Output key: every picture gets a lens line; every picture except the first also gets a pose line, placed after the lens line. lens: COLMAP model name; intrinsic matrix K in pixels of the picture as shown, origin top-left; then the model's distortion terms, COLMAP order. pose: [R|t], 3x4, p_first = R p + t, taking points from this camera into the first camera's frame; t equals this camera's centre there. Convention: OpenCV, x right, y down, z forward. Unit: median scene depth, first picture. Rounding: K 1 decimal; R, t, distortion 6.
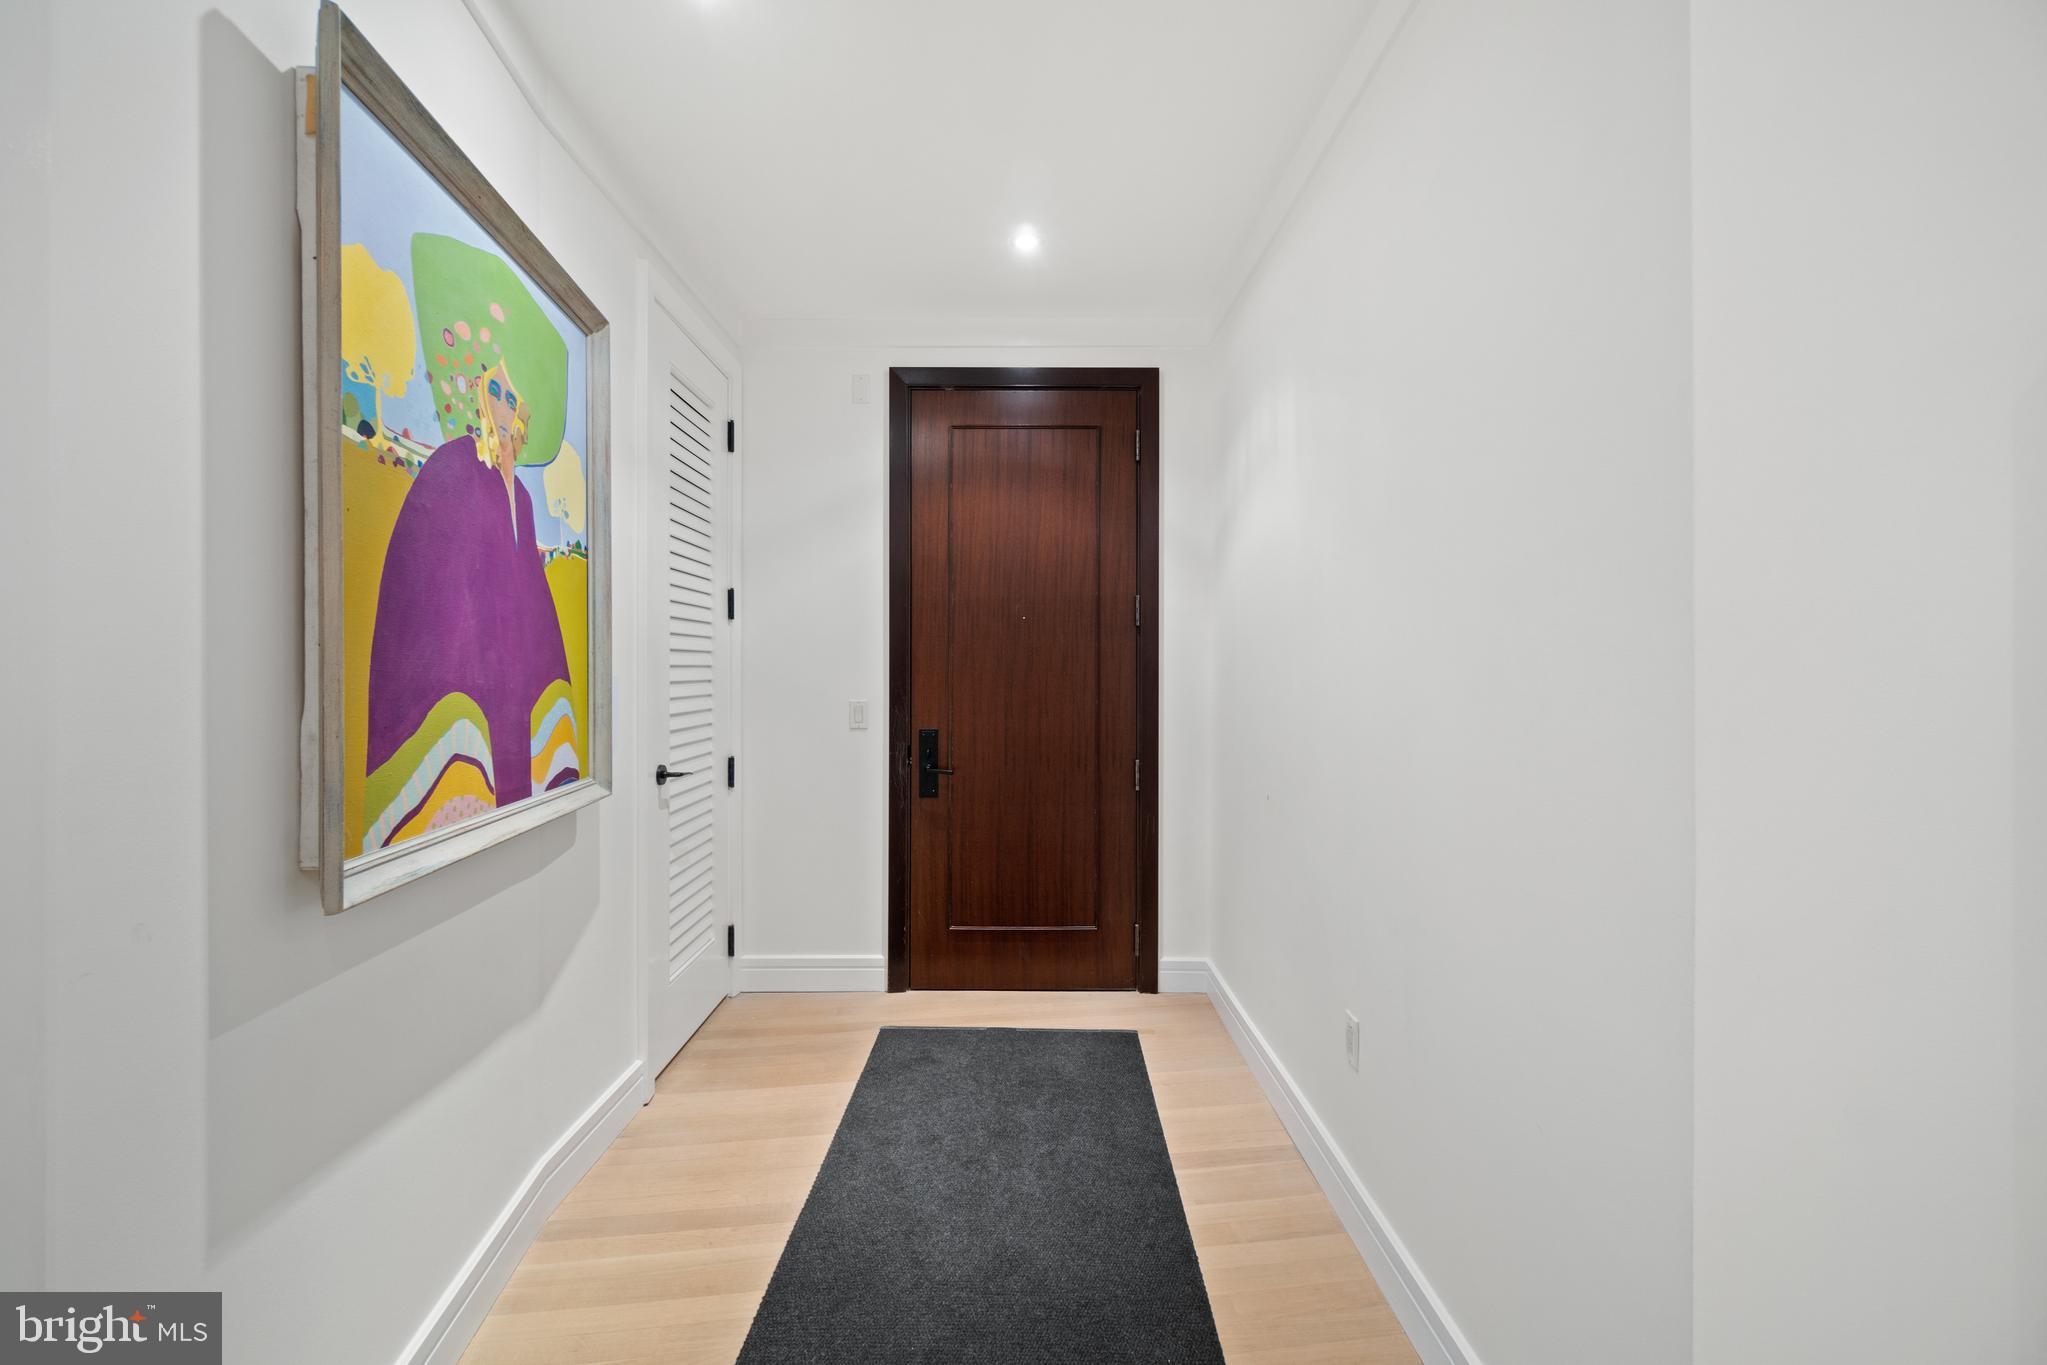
lens RADIAL K [[875.0, 0, 1021.1], [0, 875.0, 669.3], [0, 0, 1]] dist [-0.003322, -0.000438]
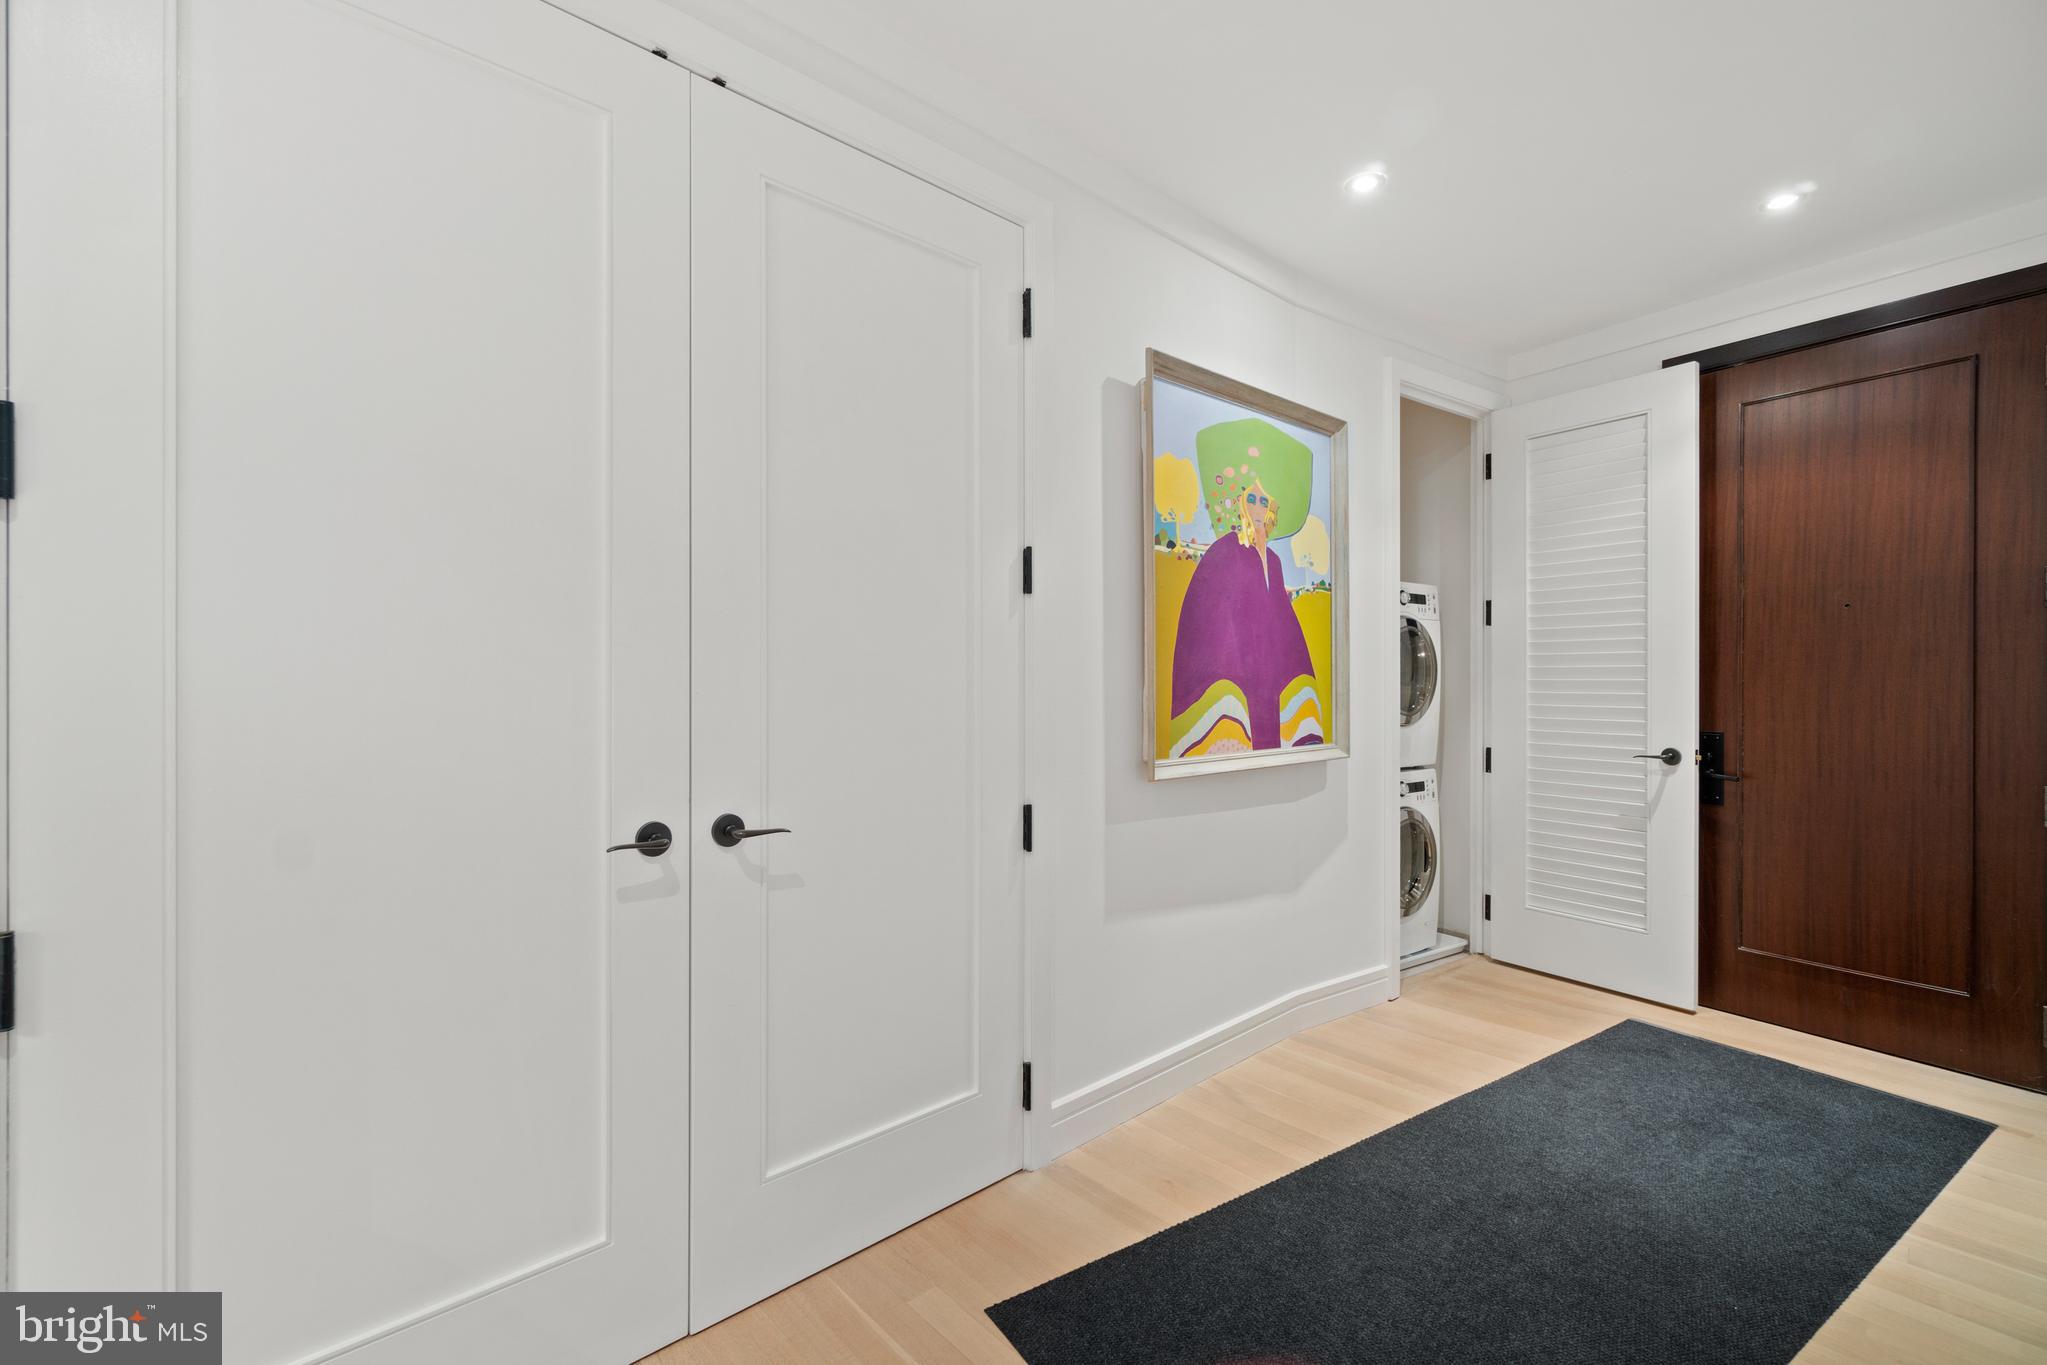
lens RADIAL K [[906.5, 0, 1026.5], [0, 906.5, 683.1], [0, 0, 1]] dist [-0.005108, -0.000227]
pose [[0.562437, 0.001146, -0.826839, 0.534176], [0.001166, 0.999997, 0.002179, 0.024050], [0.826839, -0.002189, 0.562434, -0.298834]]
